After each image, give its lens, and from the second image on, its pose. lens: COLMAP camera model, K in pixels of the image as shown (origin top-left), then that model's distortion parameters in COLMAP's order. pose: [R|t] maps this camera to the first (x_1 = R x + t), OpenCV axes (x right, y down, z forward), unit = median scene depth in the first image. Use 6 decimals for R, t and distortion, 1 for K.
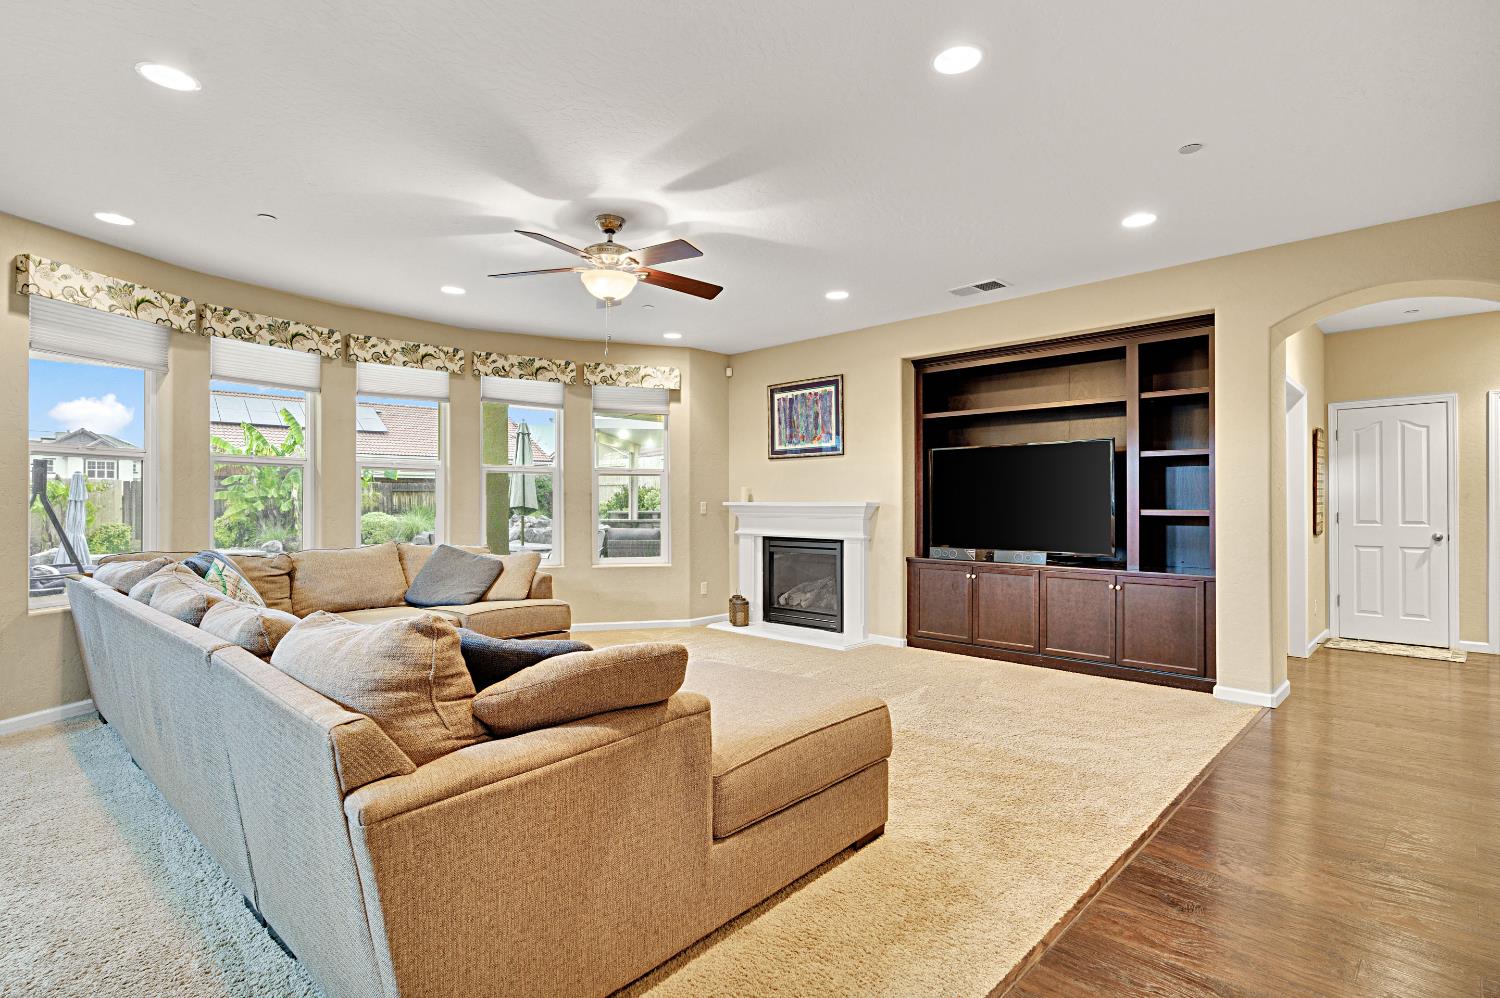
lens RADIAL K [[719.1, 0, 752.3], [0, 719.1, 495.5], [0, 0, 1]] dist [-0.001907, -0.000363]
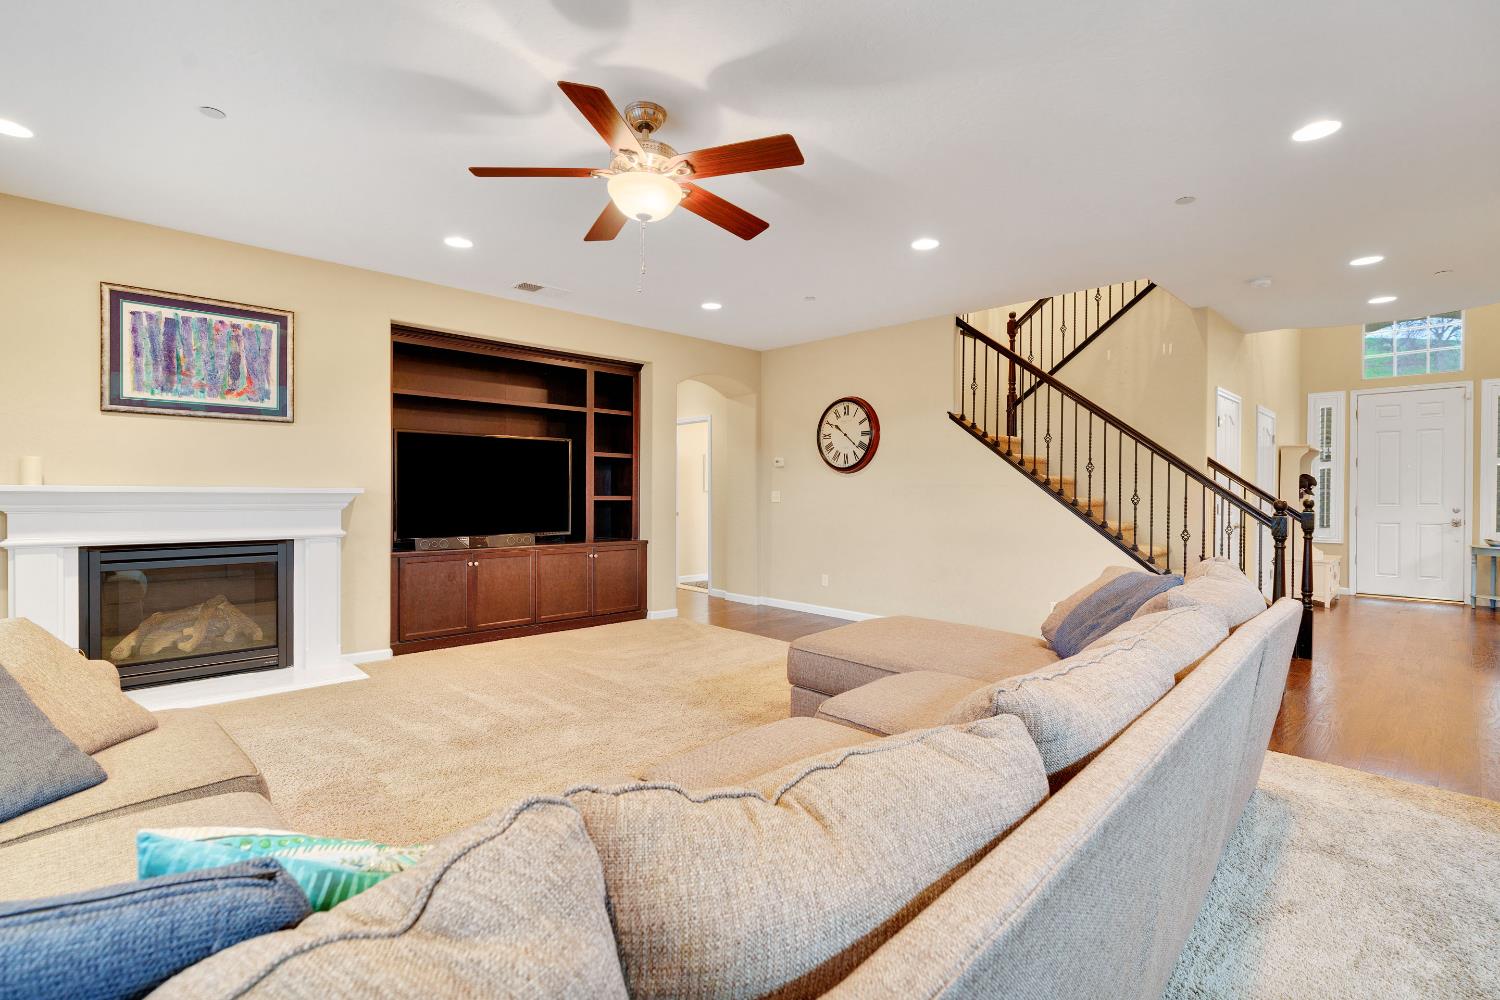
lens RADIAL K [[671.9, 0, 751.3], [0, 671.9, 501.2], [0, 0, 1]] dist [-0.004480, 0.001838]
pose [[0.055883, -0.005864, 0.998420, -0.531481], [-0.011984, 0.999907, 0.006544, 0.013034], [-0.998365, -0.012331, 0.055808, 0.498639]]
